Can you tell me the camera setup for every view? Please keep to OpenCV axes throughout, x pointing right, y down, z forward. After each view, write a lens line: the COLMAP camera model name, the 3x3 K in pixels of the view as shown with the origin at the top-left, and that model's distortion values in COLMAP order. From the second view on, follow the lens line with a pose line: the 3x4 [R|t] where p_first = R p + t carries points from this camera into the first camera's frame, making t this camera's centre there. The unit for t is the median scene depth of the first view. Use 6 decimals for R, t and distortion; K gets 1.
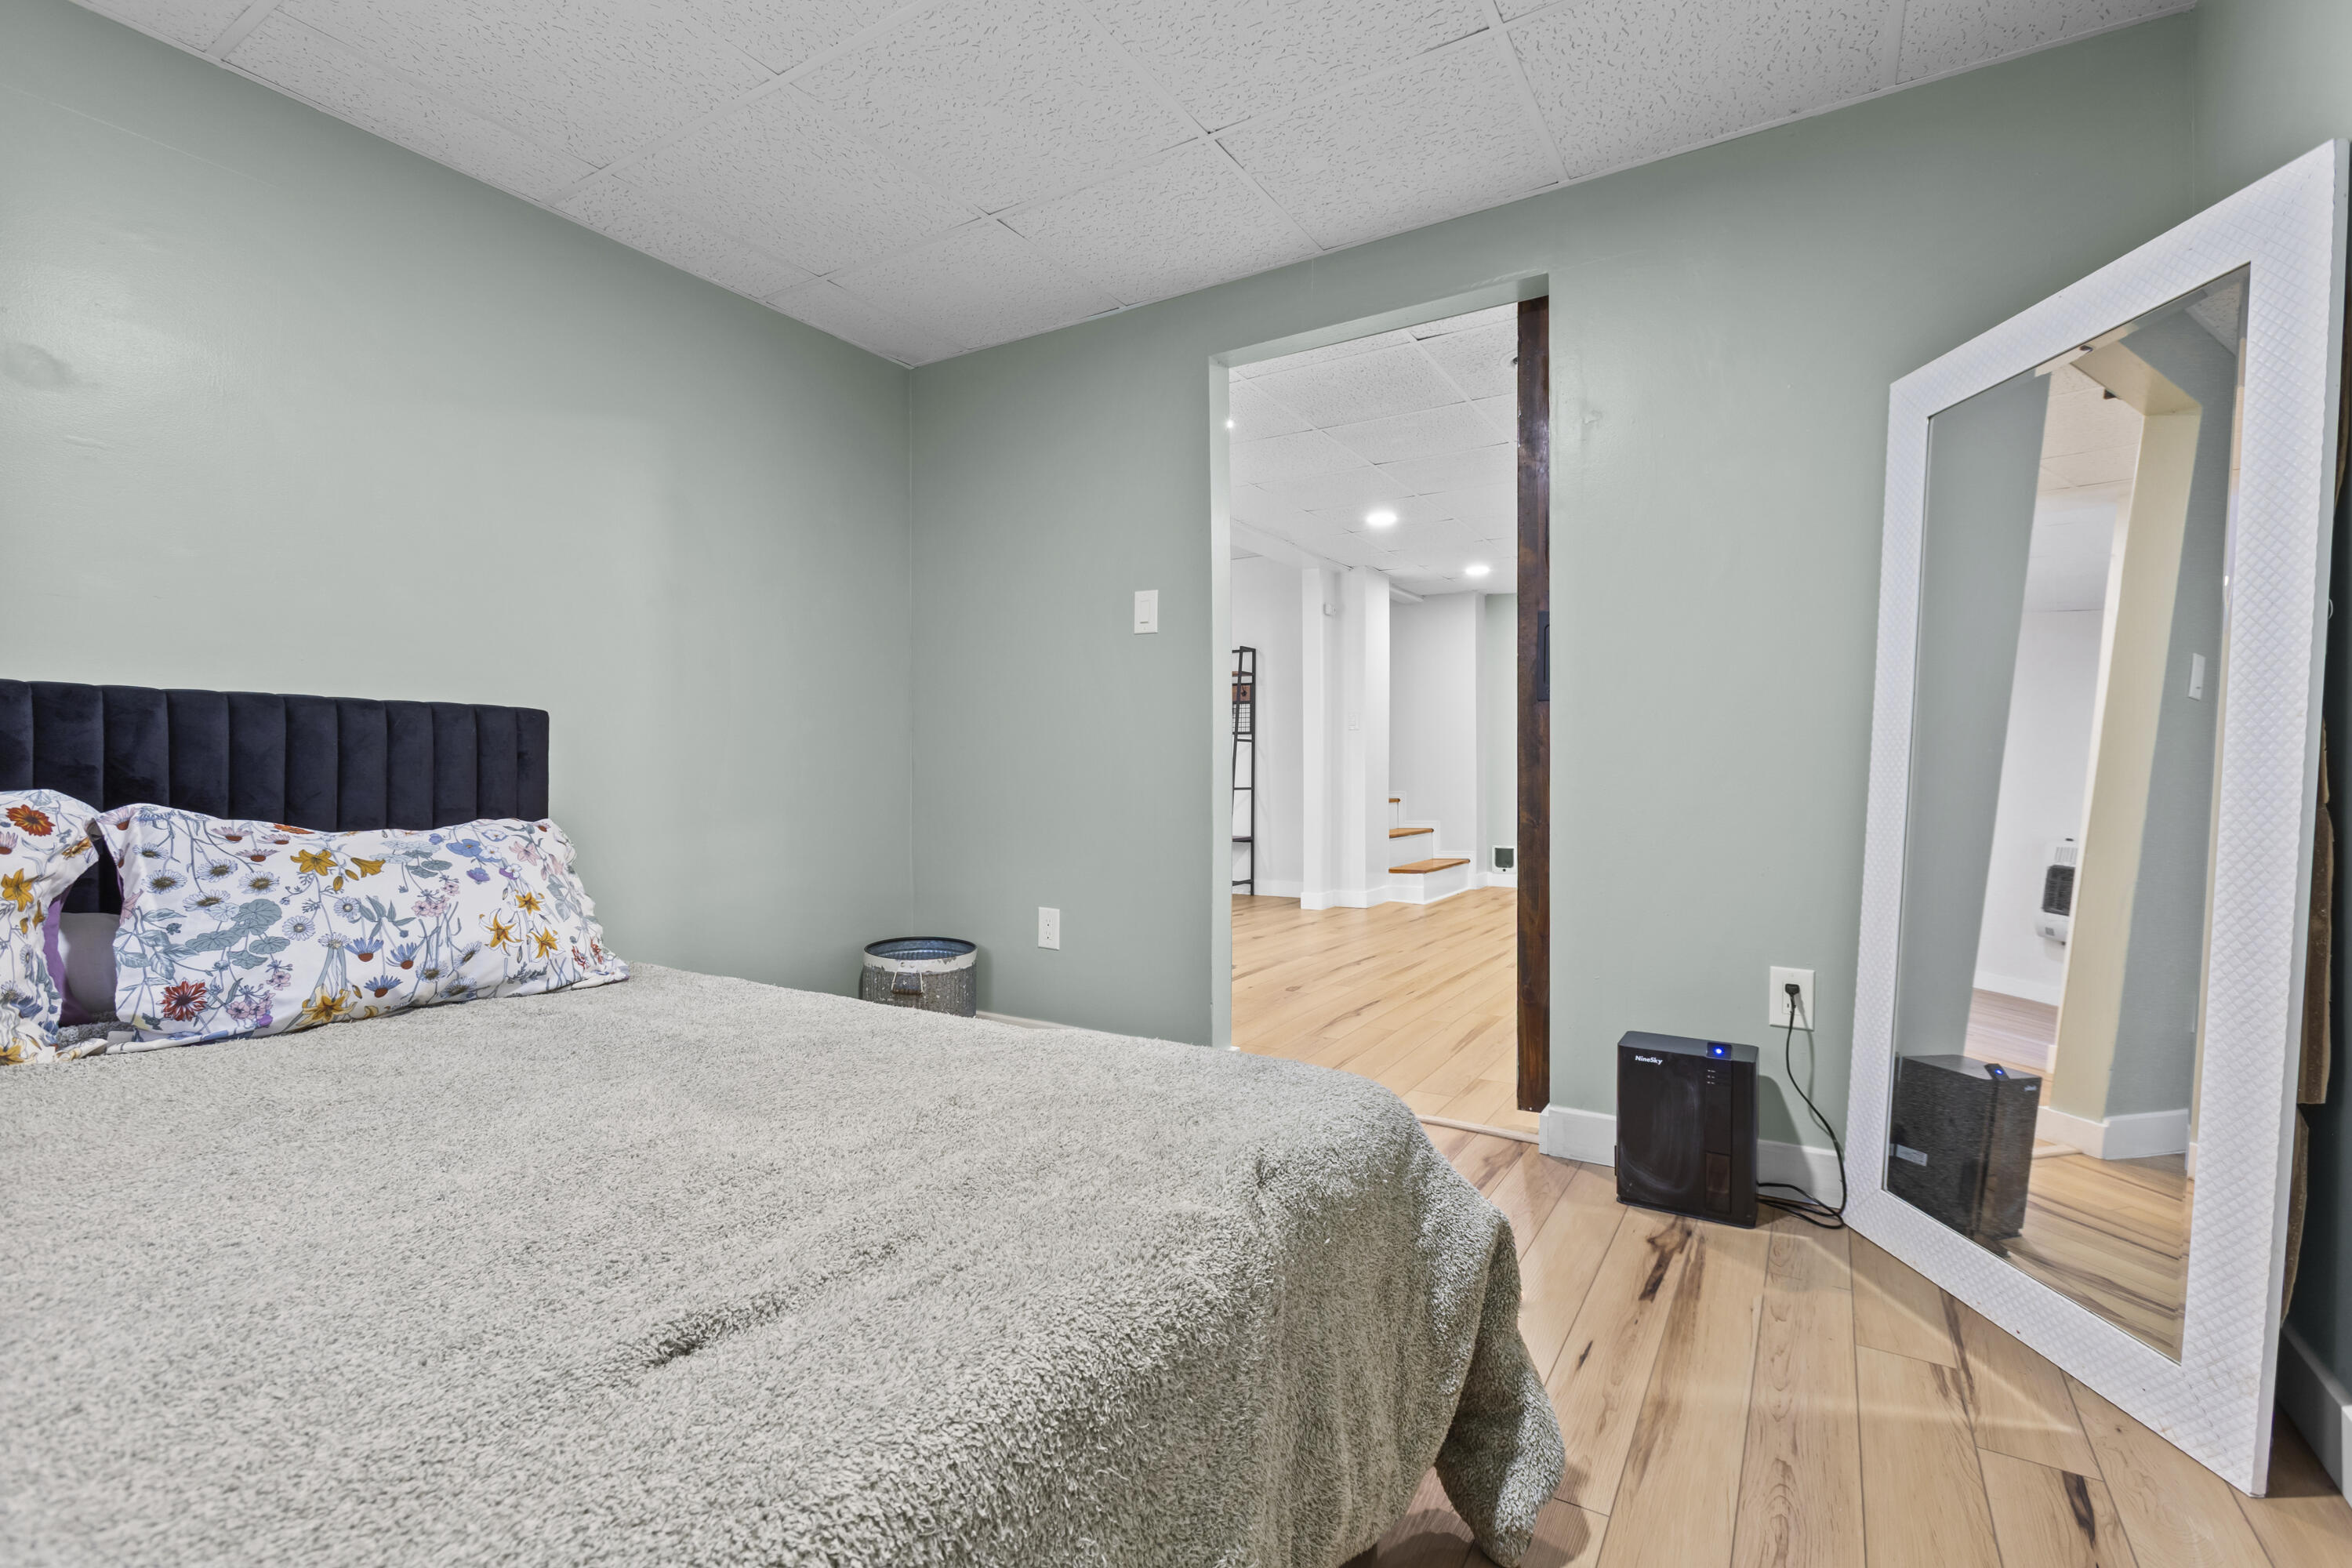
lens RADIAL K [[1068.6, 0, 1176.0], [0, 1068.6, 784.0], [0, 0, 1]] dist [-0.013717, 0.025497]
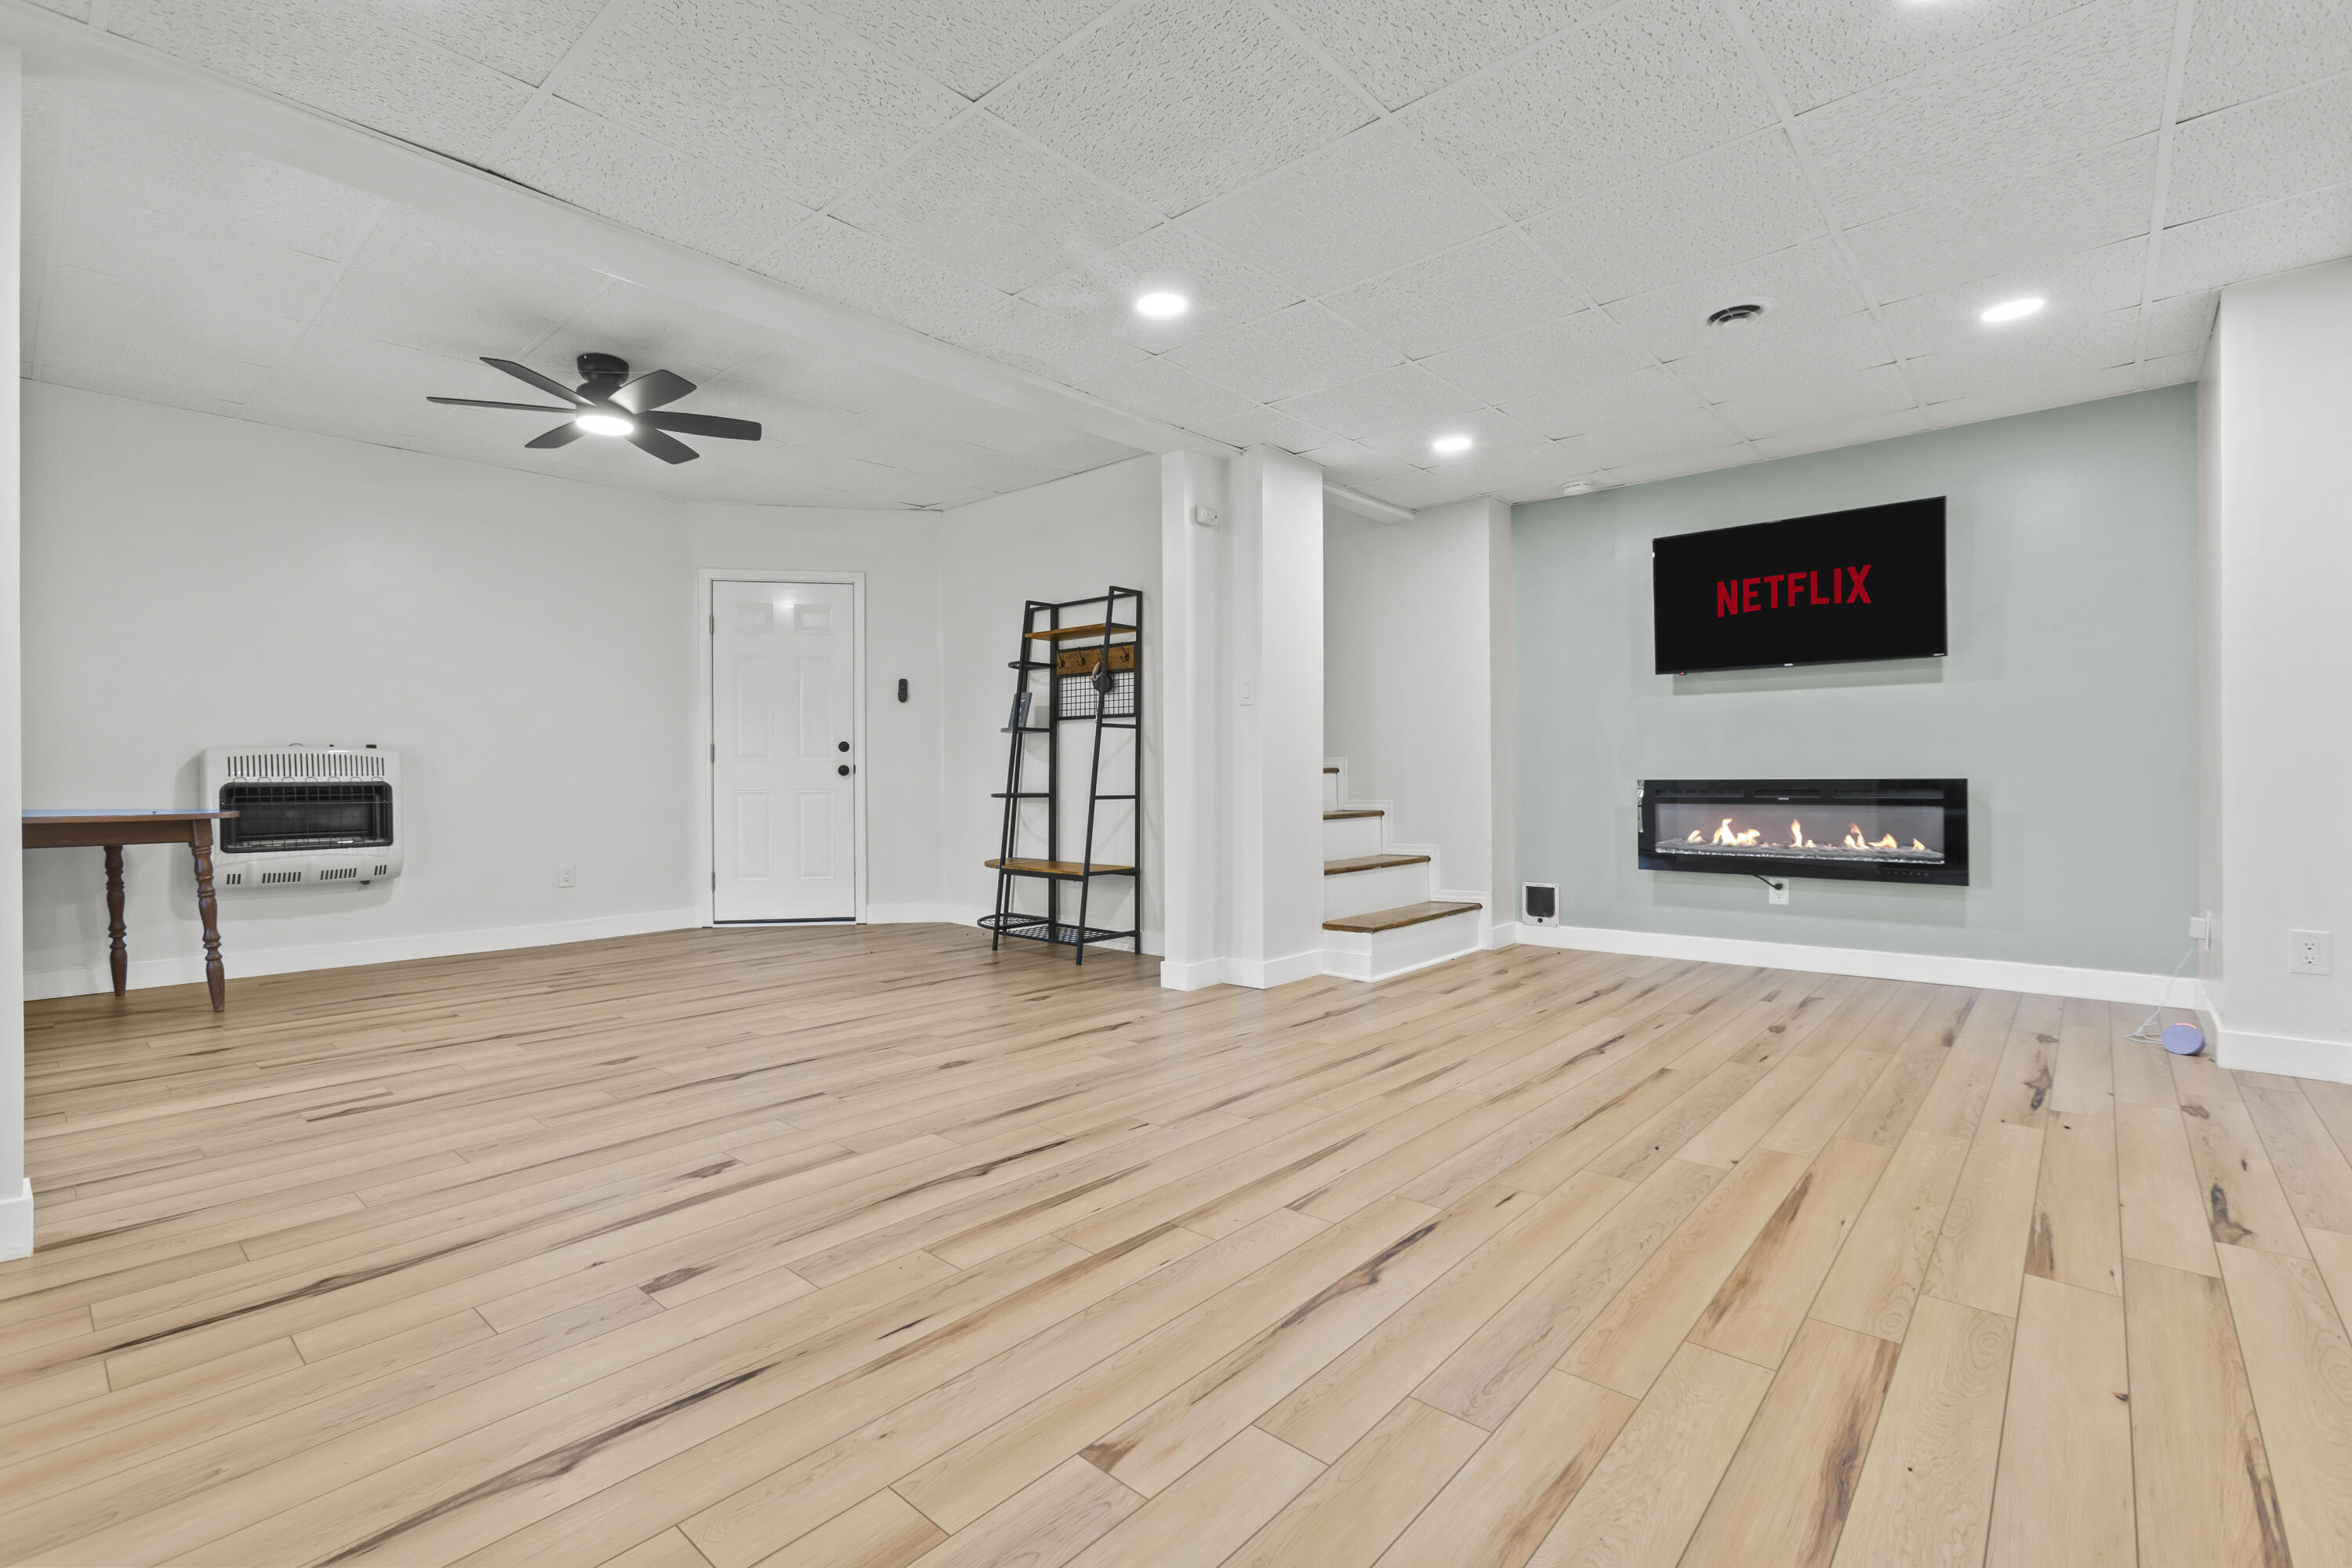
lens RADIAL K [[1044.9, 0, 1172.9], [0, 1044.9, 779.0], [0, 0, 1]] dist [-0.011305, 0.000016]
pose [[0.984454, -0.004012, -0.175597, 0.211451], [0.002827, 0.999971, -0.007001, -0.002428], [0.175620, 0.006396, 0.984437, 0.350093]]
